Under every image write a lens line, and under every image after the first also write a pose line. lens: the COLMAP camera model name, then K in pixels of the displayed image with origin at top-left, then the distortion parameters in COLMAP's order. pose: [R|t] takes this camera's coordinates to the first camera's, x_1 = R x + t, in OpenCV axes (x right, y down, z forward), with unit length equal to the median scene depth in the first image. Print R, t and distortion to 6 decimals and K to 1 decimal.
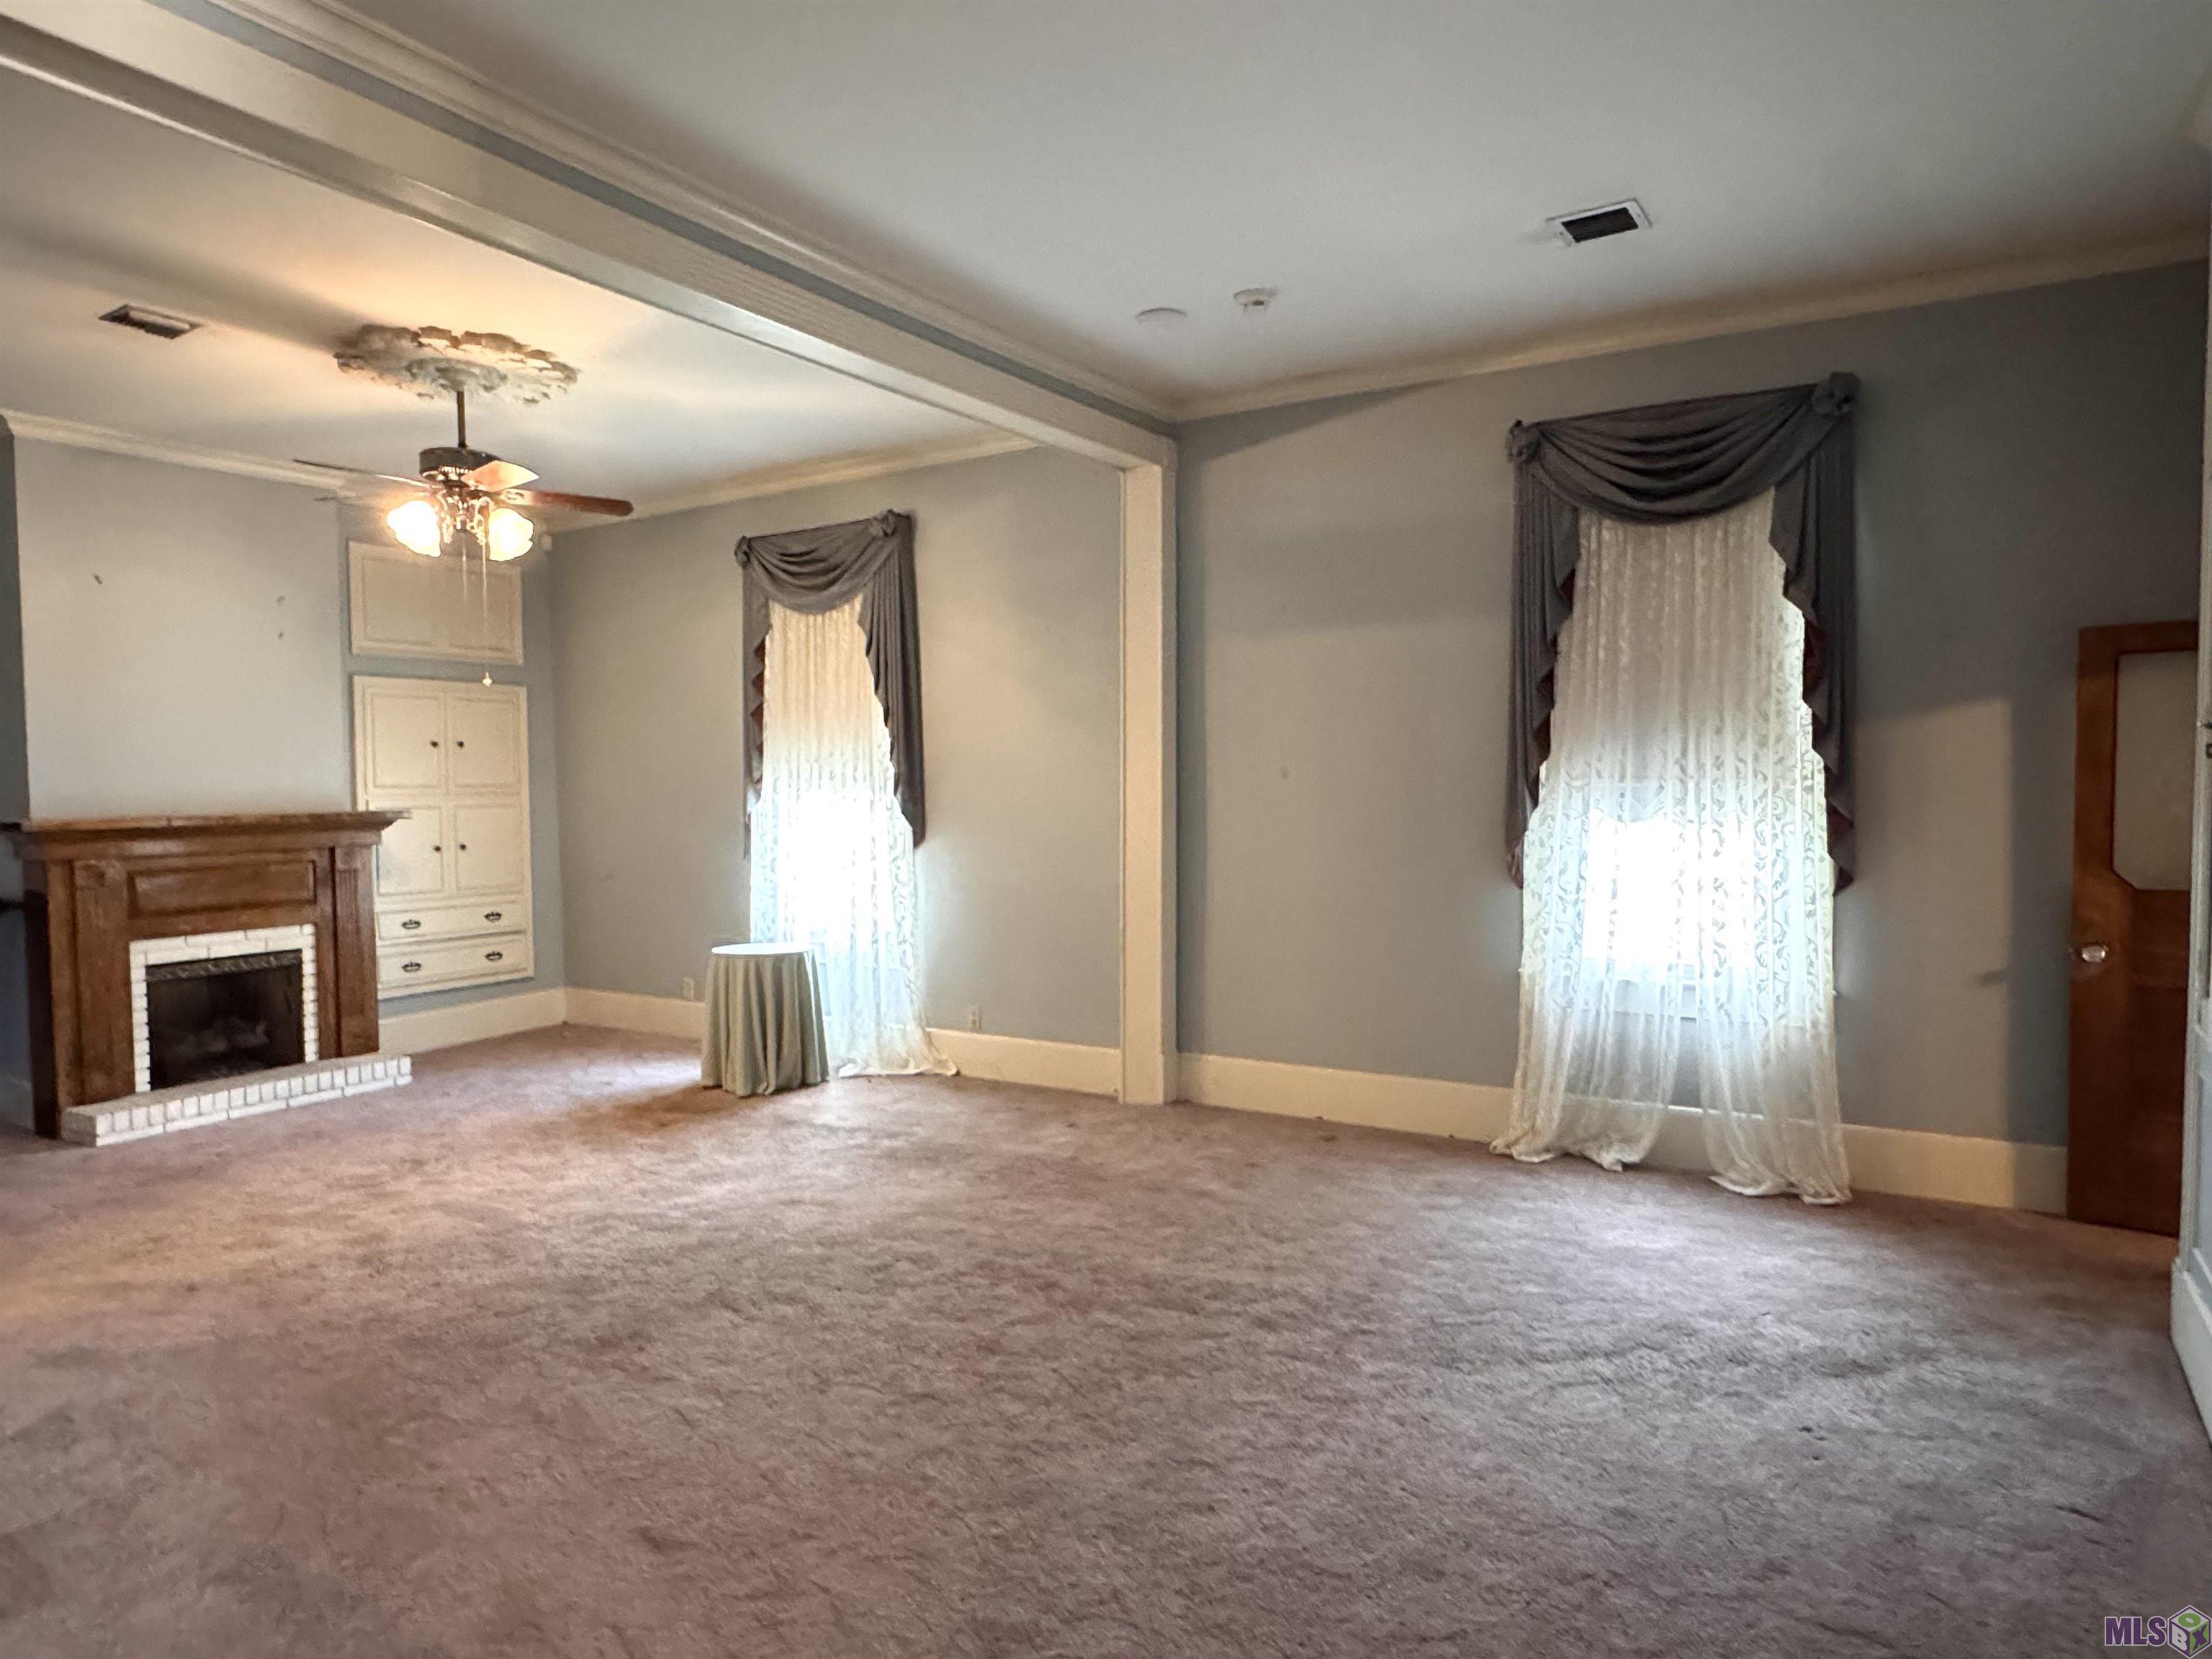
lens RADIAL K [[1282.6, 0, 1106.0], [0, 1282.6, 829.5], [0, 0, 1]] dist [-0.018630, 0.001373]
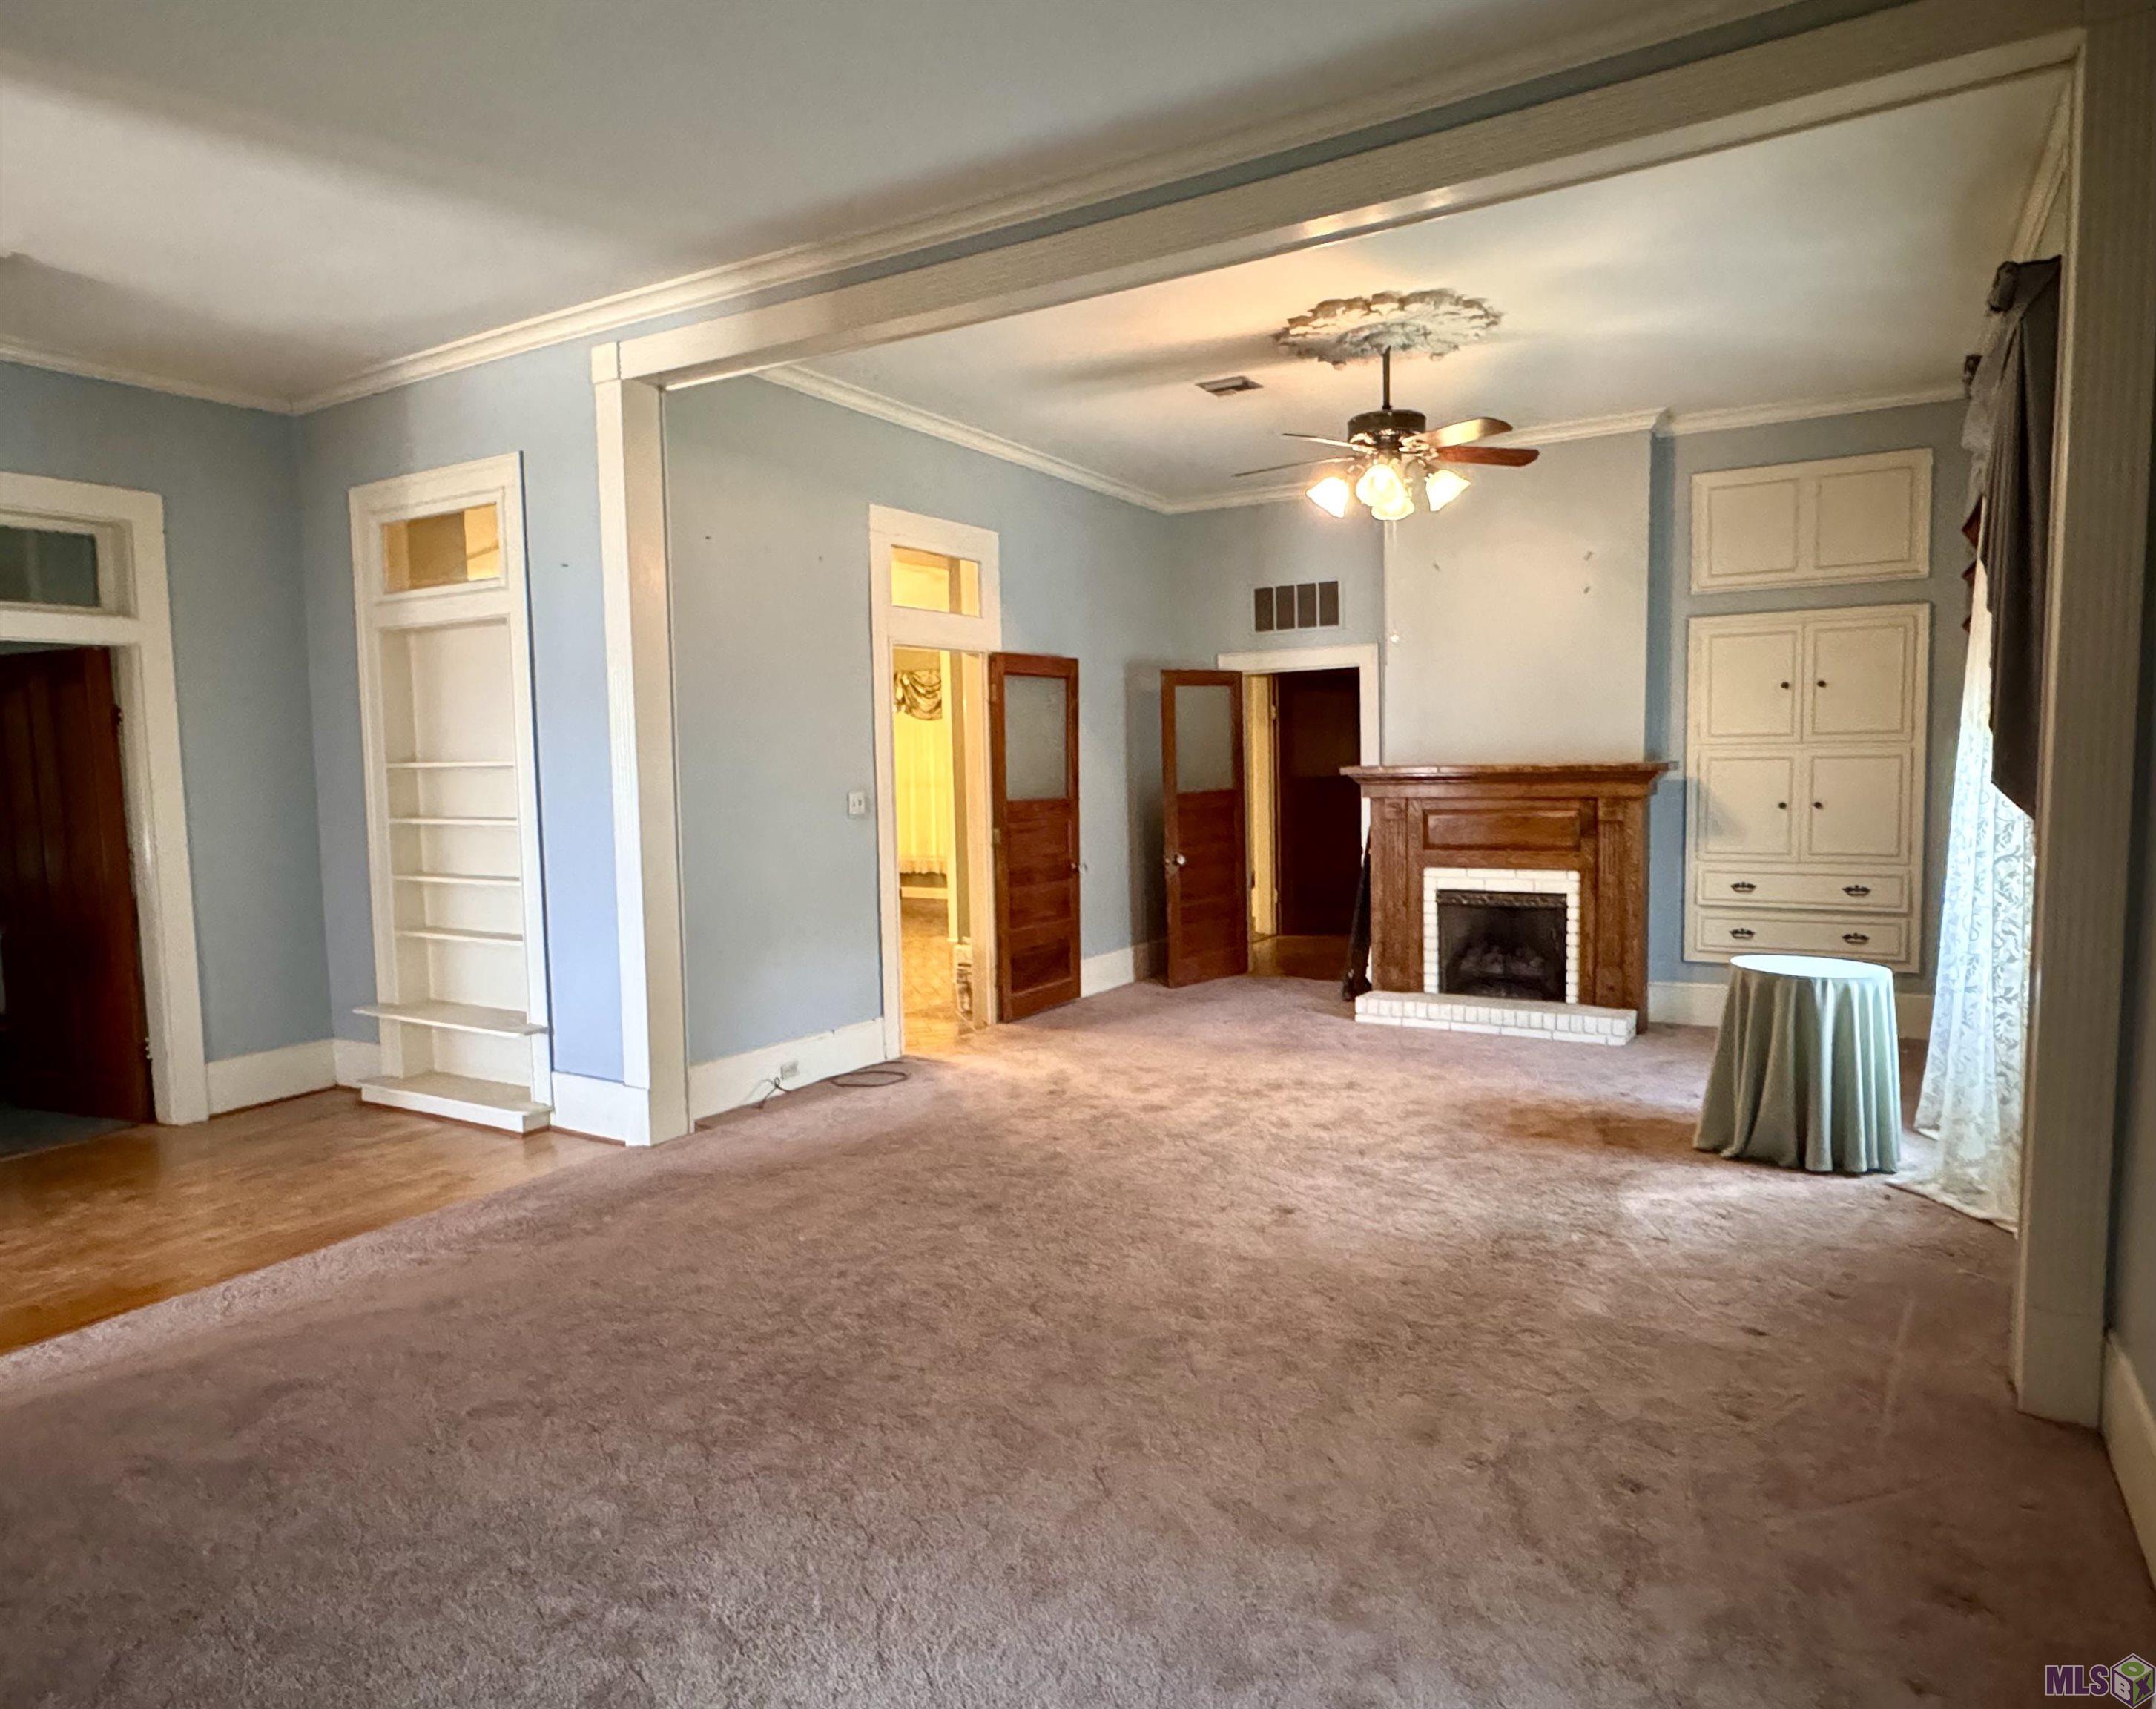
lens RADIAL K [[1358.7, 0, 1030.4], [0, 1358.7, 860.5], [0, 0, 1]] dist [-0.000531, -0.000602]
pose [[0.003231, 0.089210, -0.996008, 0.520203], [-0.017287, 0.995869, 0.089142, -0.027434], [0.999845, 0.016930, 0.004760, 0.615937]]
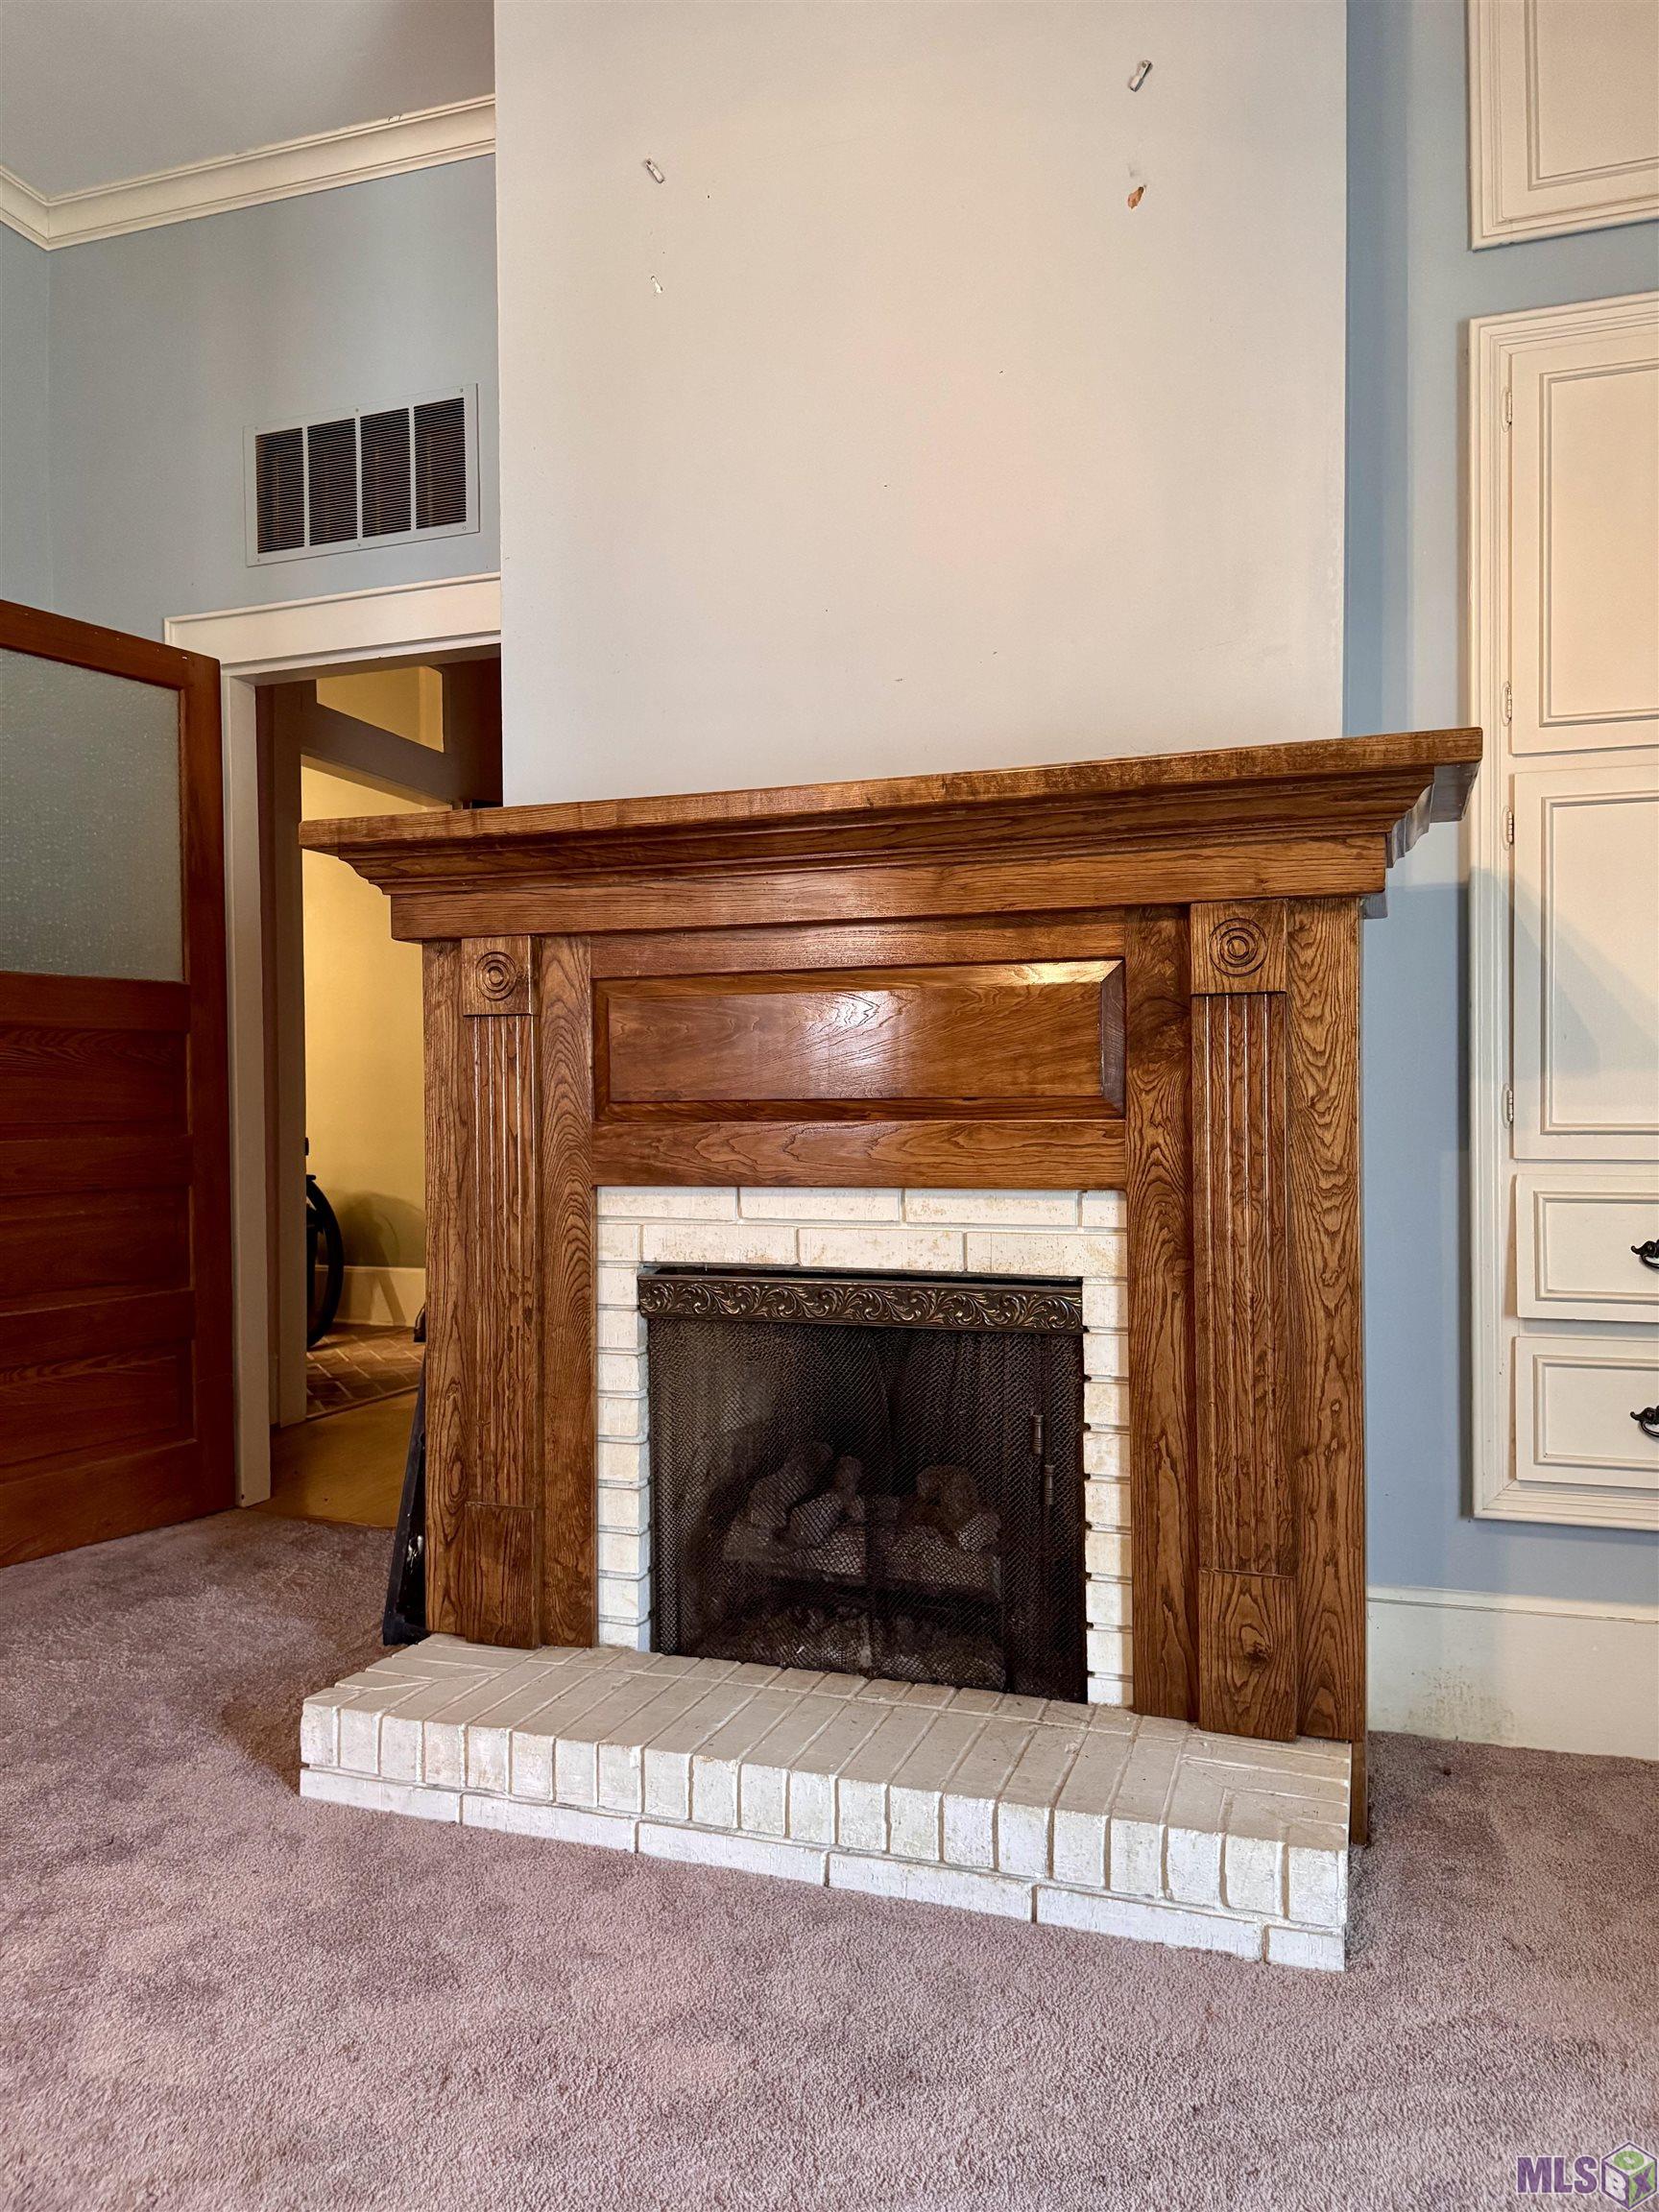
lens RADIAL K [[1600.5, 0, 829.5], [0, 1600.5, 1106.0], [0, 0, 1]] dist [0.189601, -0.308154]
pose [[0.227547, 0.007068, -0.973741, -0.337035], [-0.036658, 0.999327, -0.001313, 0.064915], [0.973077, 0.035995, 0.227653, 0.959321]]
